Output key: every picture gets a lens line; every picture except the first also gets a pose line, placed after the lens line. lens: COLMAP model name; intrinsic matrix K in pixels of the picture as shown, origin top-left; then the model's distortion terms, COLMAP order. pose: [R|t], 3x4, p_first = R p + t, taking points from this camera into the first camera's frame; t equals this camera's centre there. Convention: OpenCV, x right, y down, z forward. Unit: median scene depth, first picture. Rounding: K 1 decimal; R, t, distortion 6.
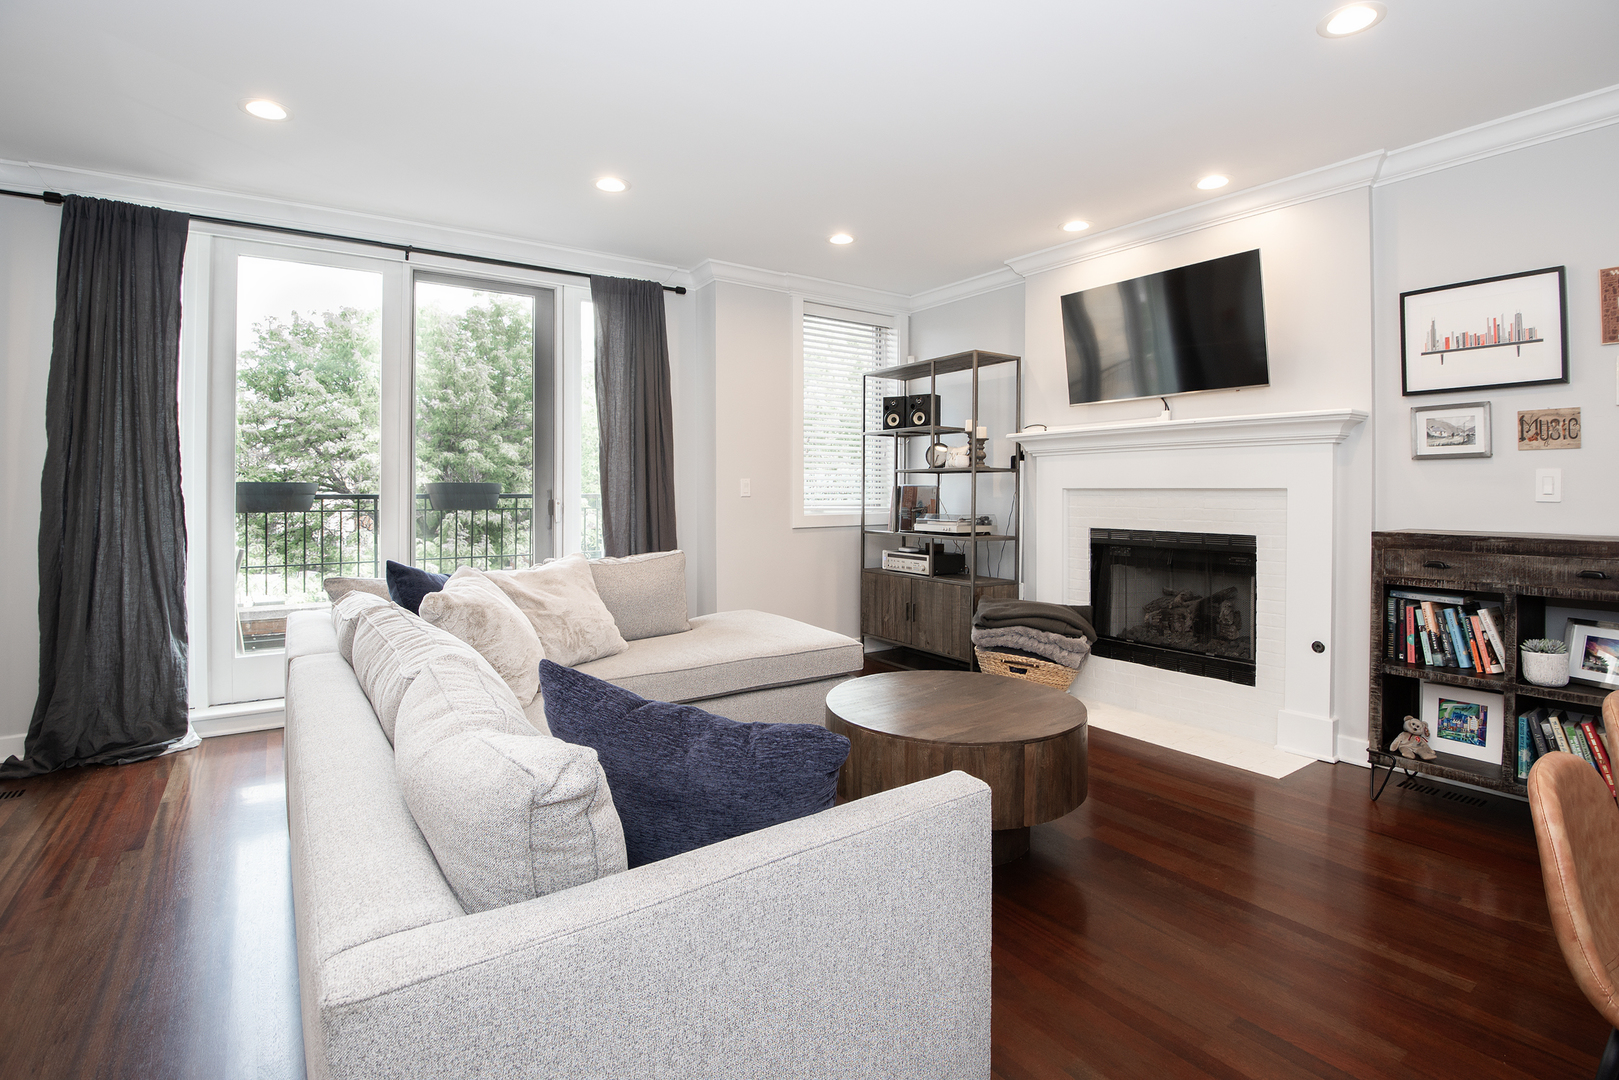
lens RADIAL K [[765.0, 0, 832.4], [0, 765.0, 491.0], [0, 0, 1]] dist [-0.001447, -0.023674]
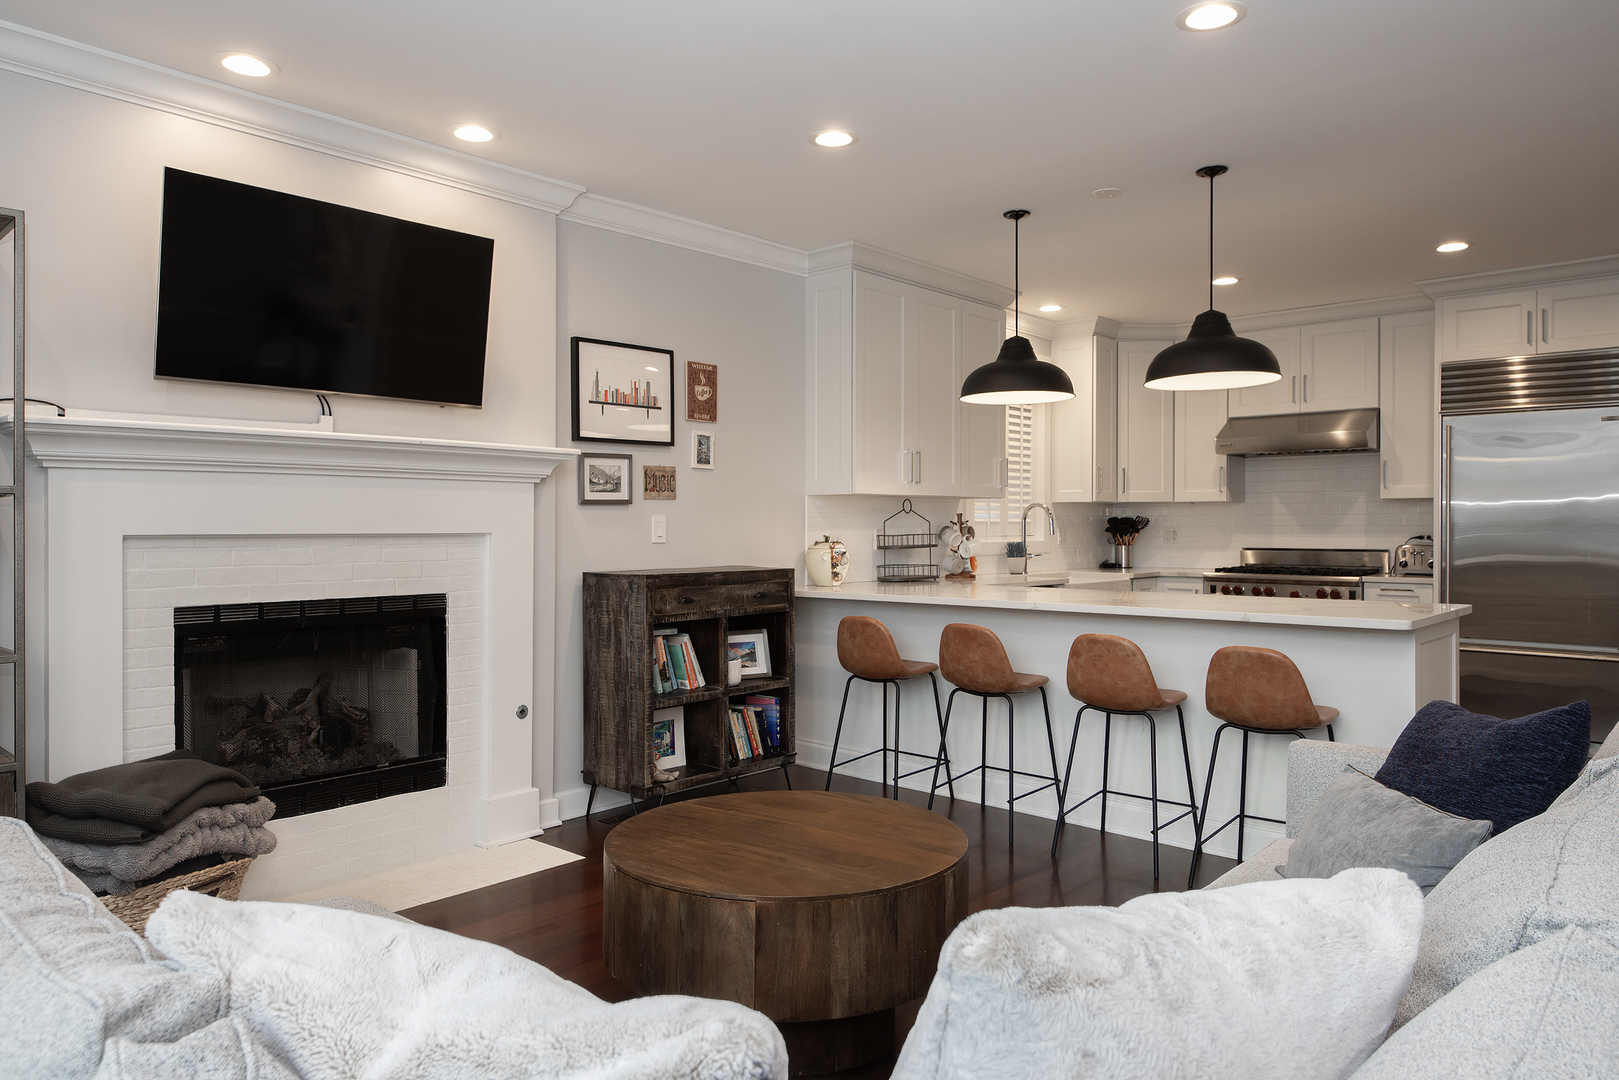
lens RADIAL K [[1075.0, 0, 804.2], [0, 1075.0, 531.6], [0, 0, 1]] dist [0.007124, -0.000841]
pose [[-0.200082, -0.005866, 0.979762, -0.737174], [0.003772, 0.999970, 0.006757, -0.013838], [-0.979772, 0.005048, -0.200054, 1.046049]]
